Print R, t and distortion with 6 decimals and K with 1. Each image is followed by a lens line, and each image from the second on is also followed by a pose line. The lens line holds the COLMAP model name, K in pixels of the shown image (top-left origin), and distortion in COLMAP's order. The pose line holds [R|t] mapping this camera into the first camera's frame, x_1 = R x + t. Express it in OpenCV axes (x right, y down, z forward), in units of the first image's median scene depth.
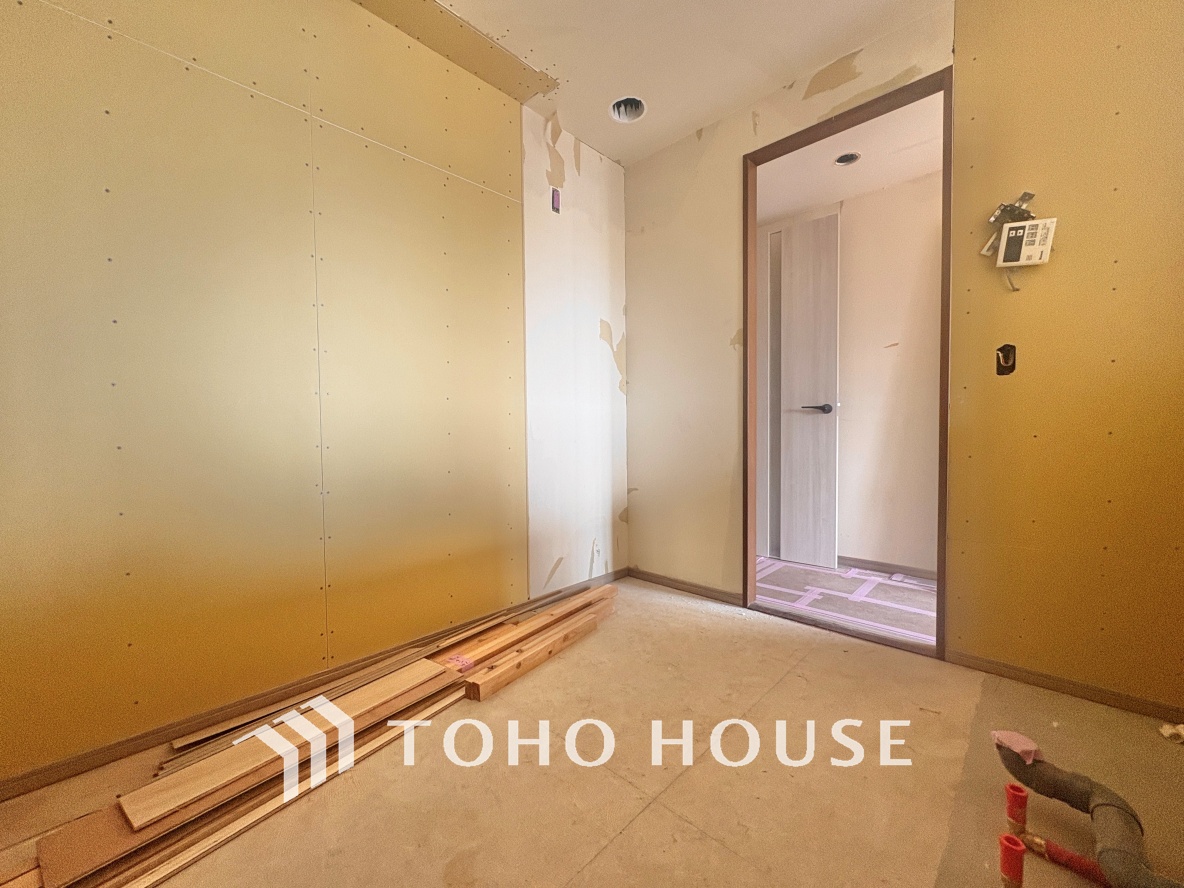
lens RADIAL K [[471.3, 0, 592.4], [0, 471.3, 443.6], [0, 0, 1]] dist [-0.000337, 0.000218]
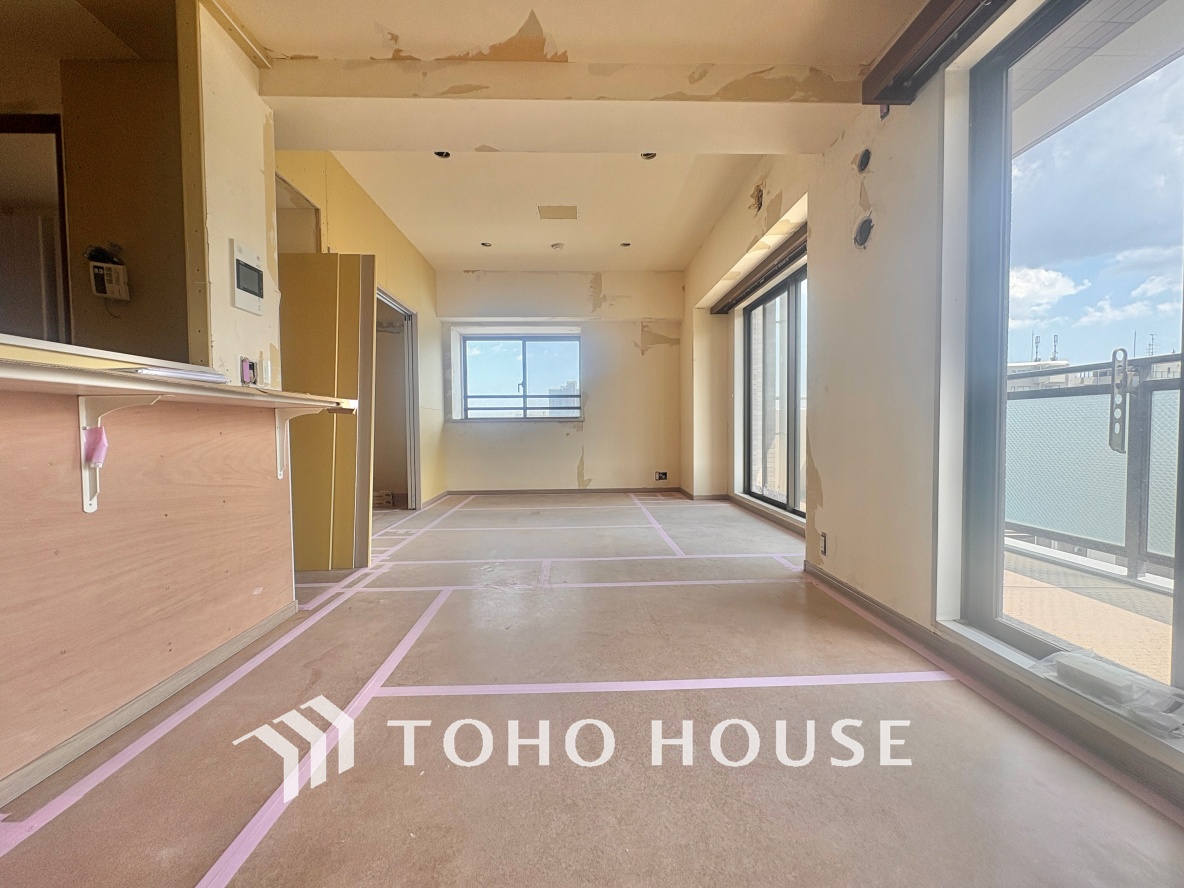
lens RADIAL K [[471.3, 0, 592.4], [0, 471.3, 443.6], [0, 0, 1]] dist [-0.000337, 0.000218]
pose [[0.698957, -0.021230, 0.714848, 0.677994], [0.026195, 0.999649, 0.004076, 0.029887], [-0.714683, 0.015876, 0.699268, -0.597151]]
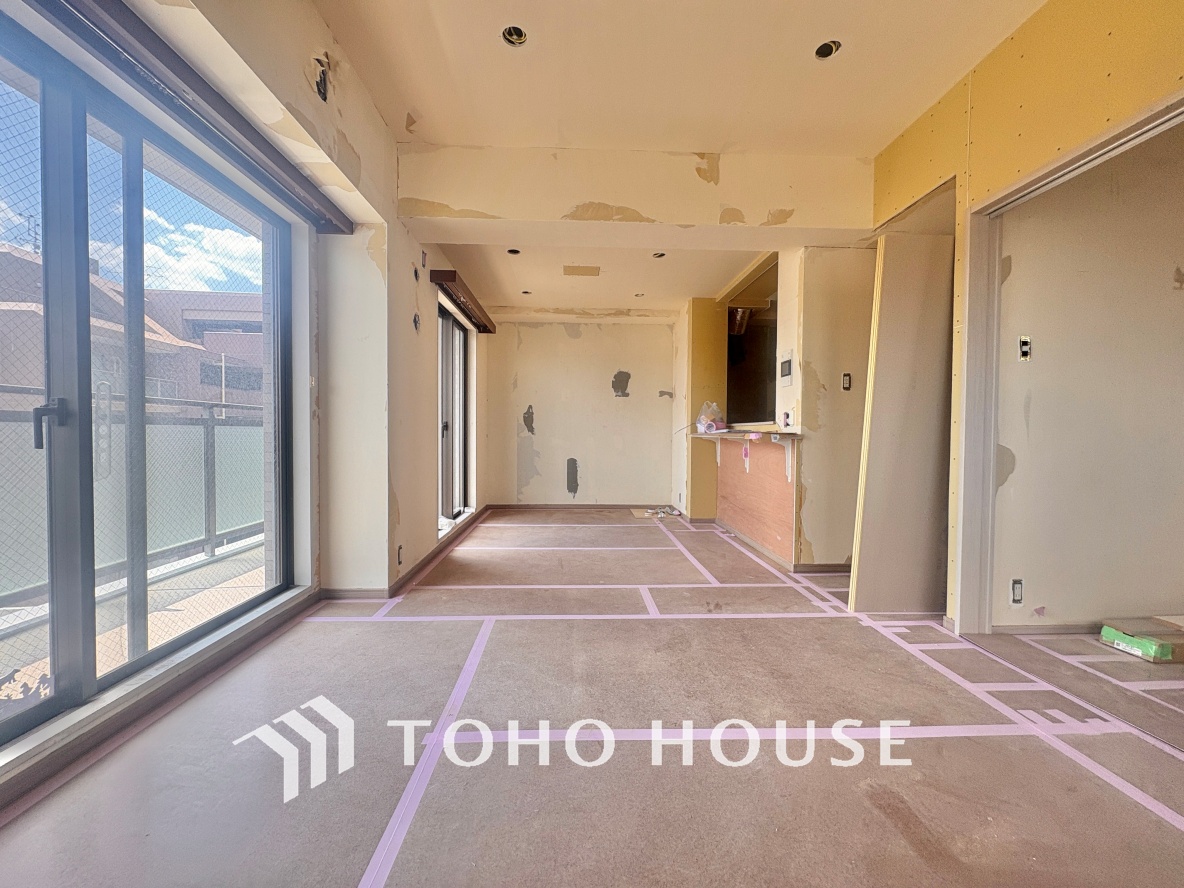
lens RADIAL K [[471.3, 0, 592.4], [0, 471.3, 443.6], [0, 0, 1]] dist [-0.000337, 0.000218]
pose [[-0.692587, 0.021679, -0.721009, 2.544141], [-0.023660, 0.998328, 0.052745, -0.109250], [0.720946, 0.053590, -0.690916, 1.174737]]
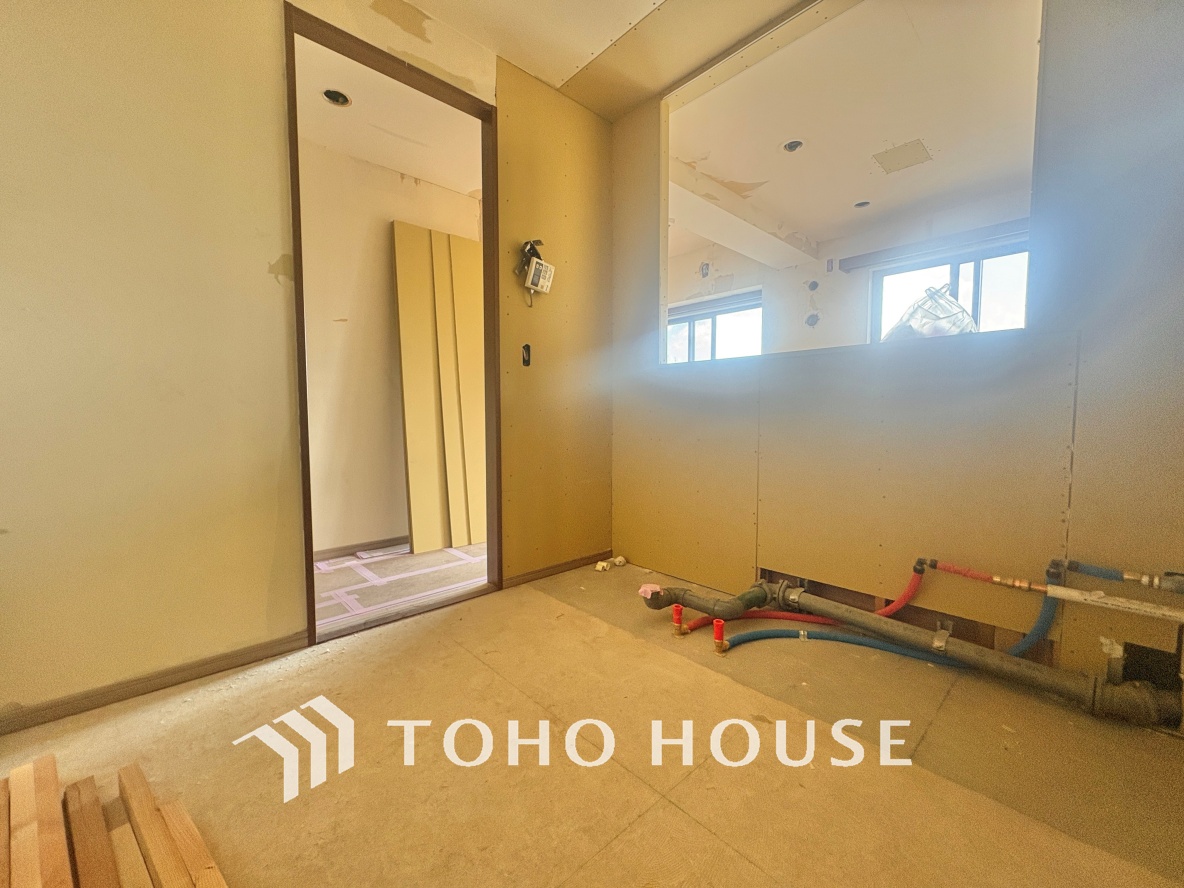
lens RADIAL K [[471.3, 0, 592.4], [0, 471.3, 443.6], [0, 0, 1]] dist [-0.000337, 0.000218]
pose [[0.062284, -0.051290, 0.996740, -0.399358], [0.032101, 0.998265, 0.049363, 0.016033], [-0.997542, 0.028922, 0.063822, 0.567781]]
